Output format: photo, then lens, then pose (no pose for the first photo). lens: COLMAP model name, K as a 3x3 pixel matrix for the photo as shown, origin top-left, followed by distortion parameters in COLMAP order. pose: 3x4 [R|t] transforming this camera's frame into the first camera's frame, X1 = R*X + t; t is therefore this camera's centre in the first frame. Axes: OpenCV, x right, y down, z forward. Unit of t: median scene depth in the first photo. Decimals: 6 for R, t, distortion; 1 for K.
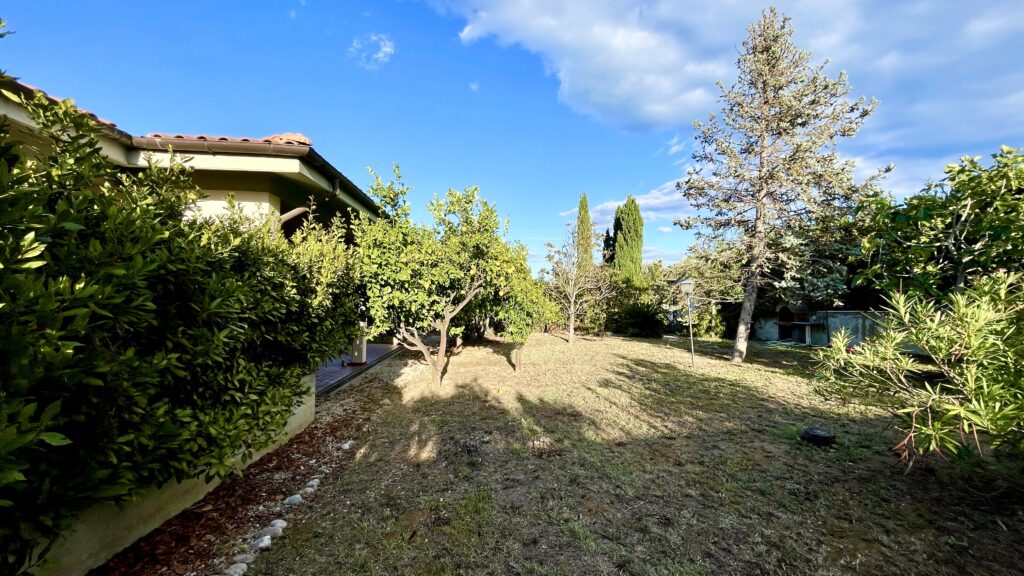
lens RADIAL K [[412.6, 0, 514.5], [0, 412.6, 287.8], [0, 0, 1]] dist [-0.003169, -0.000079]
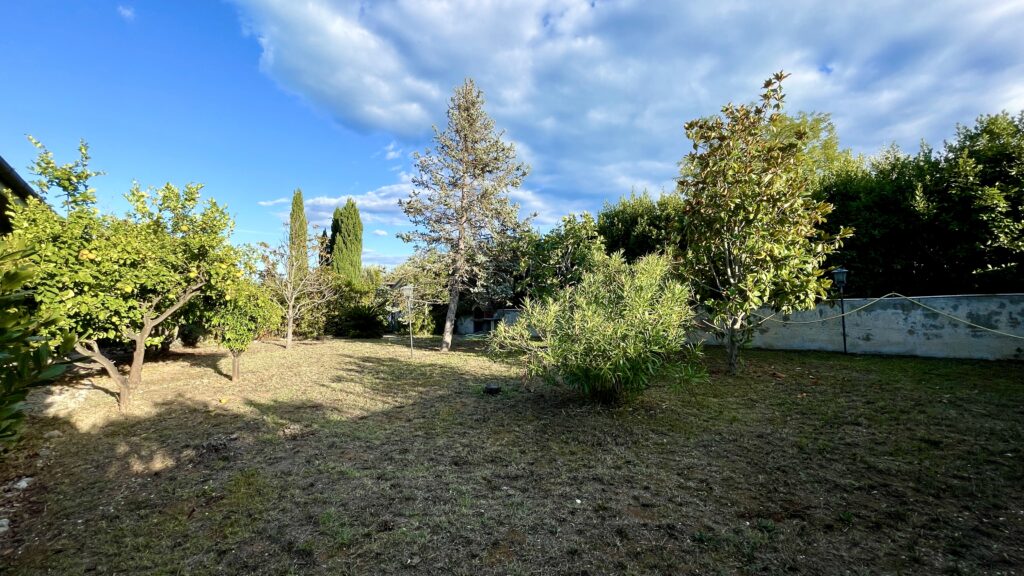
lens RADIAL K [[412.6, 0, 514.5], [0, 412.6, 287.8], [0, 0, 1]] dist [-0.003169, -0.000079]
pose [[0.786852, 0.011467, 0.617035, -0.081540], [-0.007674, 0.999932, -0.008796, -0.004705], [-0.617093, 0.002186, 0.786887, -0.139956]]
